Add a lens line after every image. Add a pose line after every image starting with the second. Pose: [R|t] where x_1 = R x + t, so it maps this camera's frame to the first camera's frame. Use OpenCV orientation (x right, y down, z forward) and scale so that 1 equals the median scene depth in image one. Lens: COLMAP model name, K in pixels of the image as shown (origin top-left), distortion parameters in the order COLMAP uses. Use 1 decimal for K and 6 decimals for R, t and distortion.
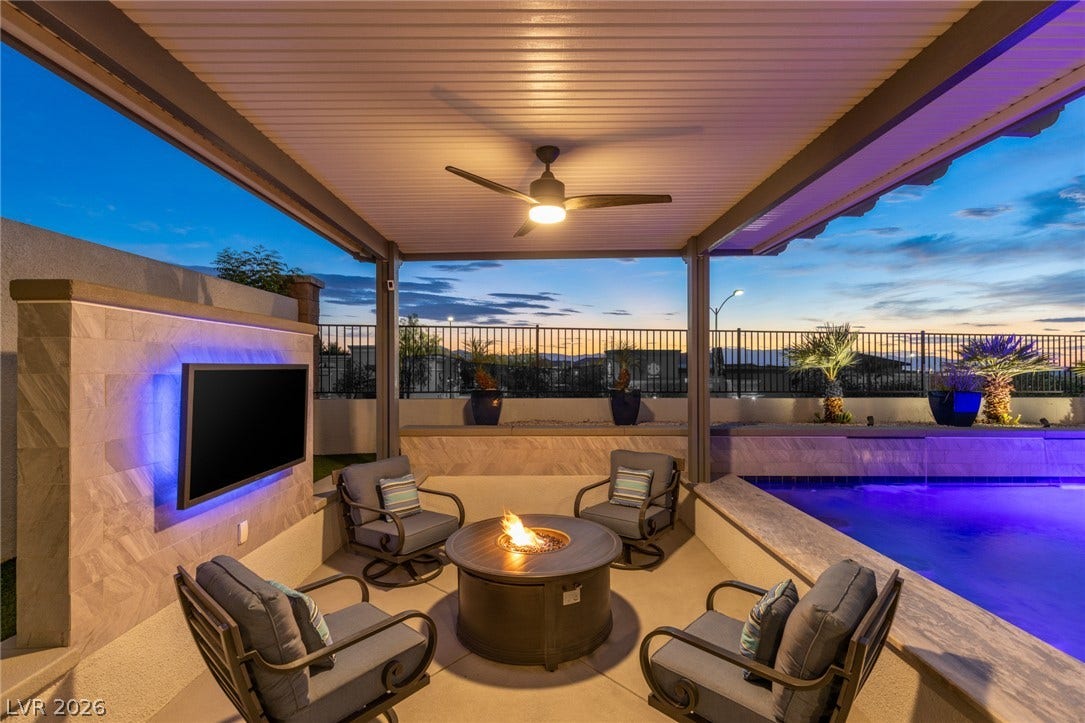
lens RADIAL K [[494.2, 0, 539.1], [0, 494.2, 369.7], [0, 0, 1]] dist [0.007682, -0.000450]
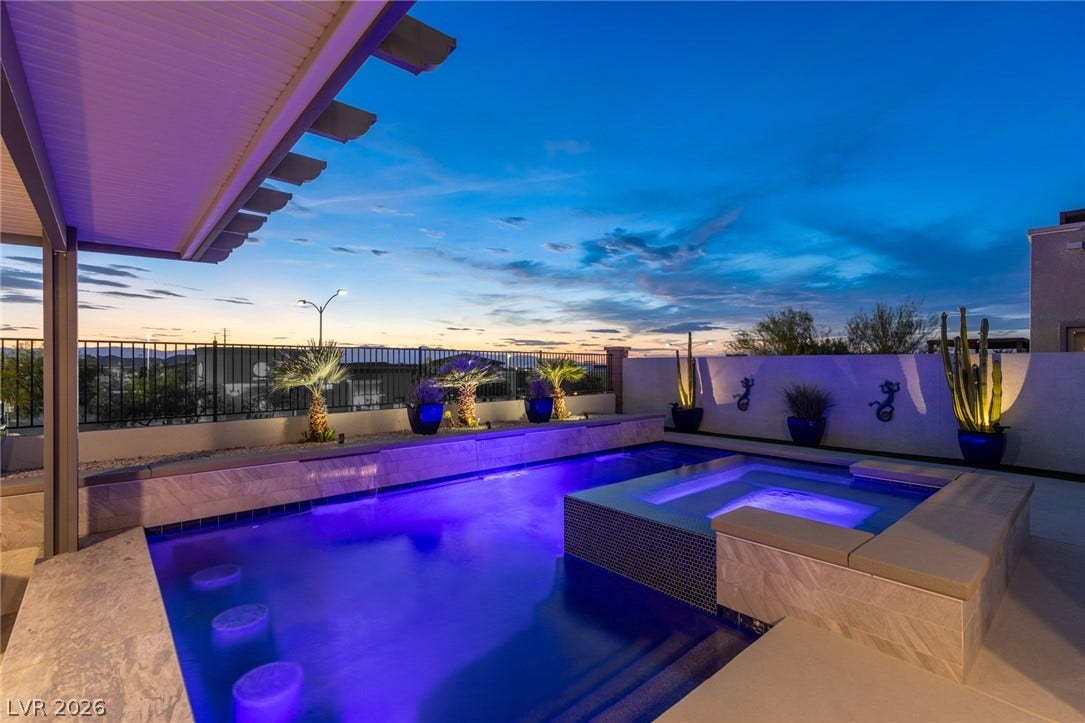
lens RADIAL K [[494.2, 0, 558.1], [0, 494.2, 374.9], [0, 0, 1]] dist [0.007682, -0.000450]
pose [[0.747174, -0.017385, 0.664401, 0.297337], [0.006697, 0.999804, 0.018630, -0.038318], [-0.664595, -0.009471, 0.747144, -0.044153]]
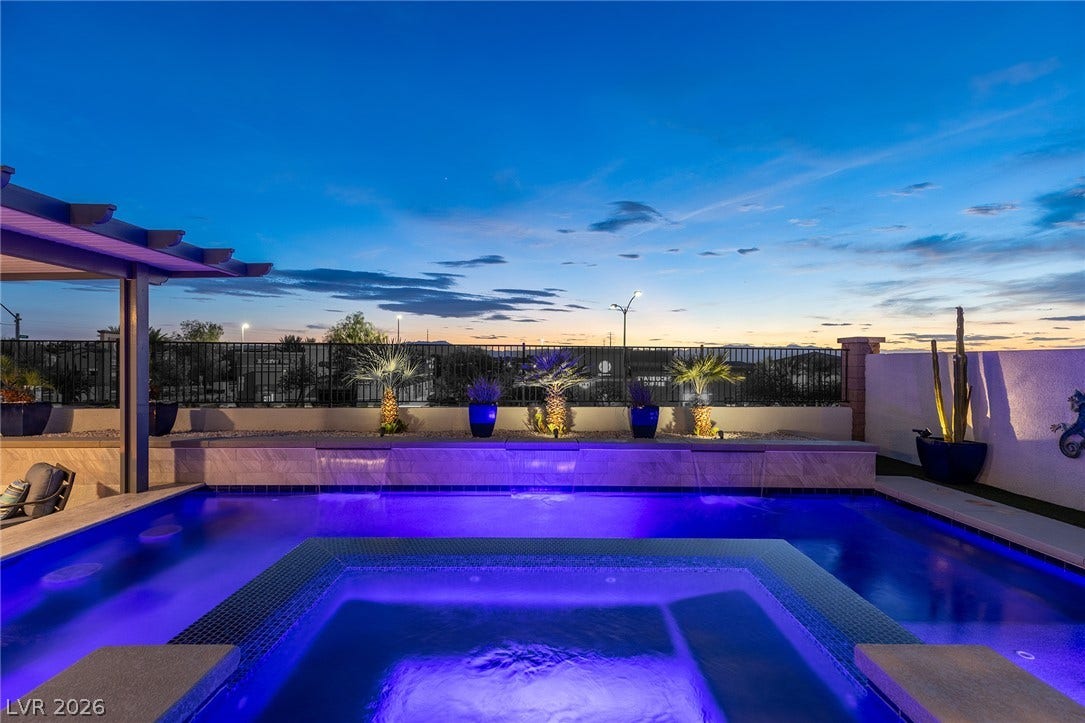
lens RADIAL K [[494.2, 0, 554.8], [0, 494.2, 359.7], [0, 0, 1]] dist [0.007682, -0.000450]
pose [[0.999948, 0.004743, 0.009067, 0.923087], [-0.004638, 0.999922, -0.011633, -0.034943], [-0.009122, 0.011591, 0.999891, -0.049313]]
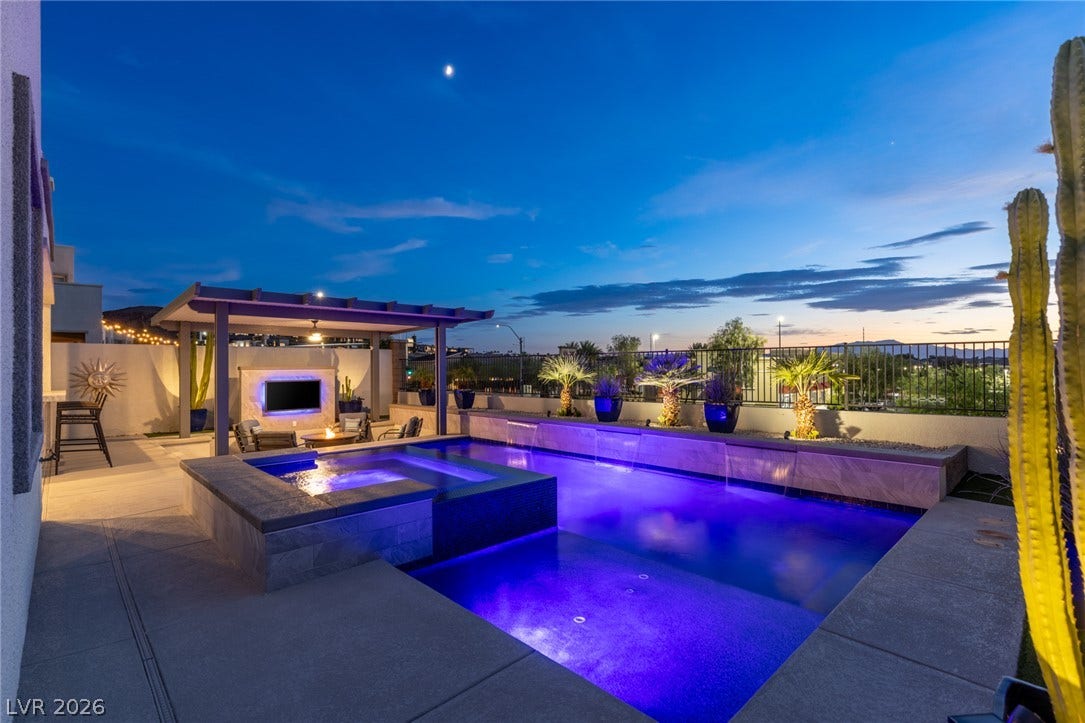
lens RADIAL K [[517.0, 0, 544.1], [0, 517.0, 358.4], [0, 0, 1]] dist [-0.012323, 0.000008]
pose [[0.682632, -0.020666, -0.730470, 1.677354], [0.004786, 0.999705, -0.023811, -0.028468], [0.730747, 0.012759, 0.682529, -0.117471]]
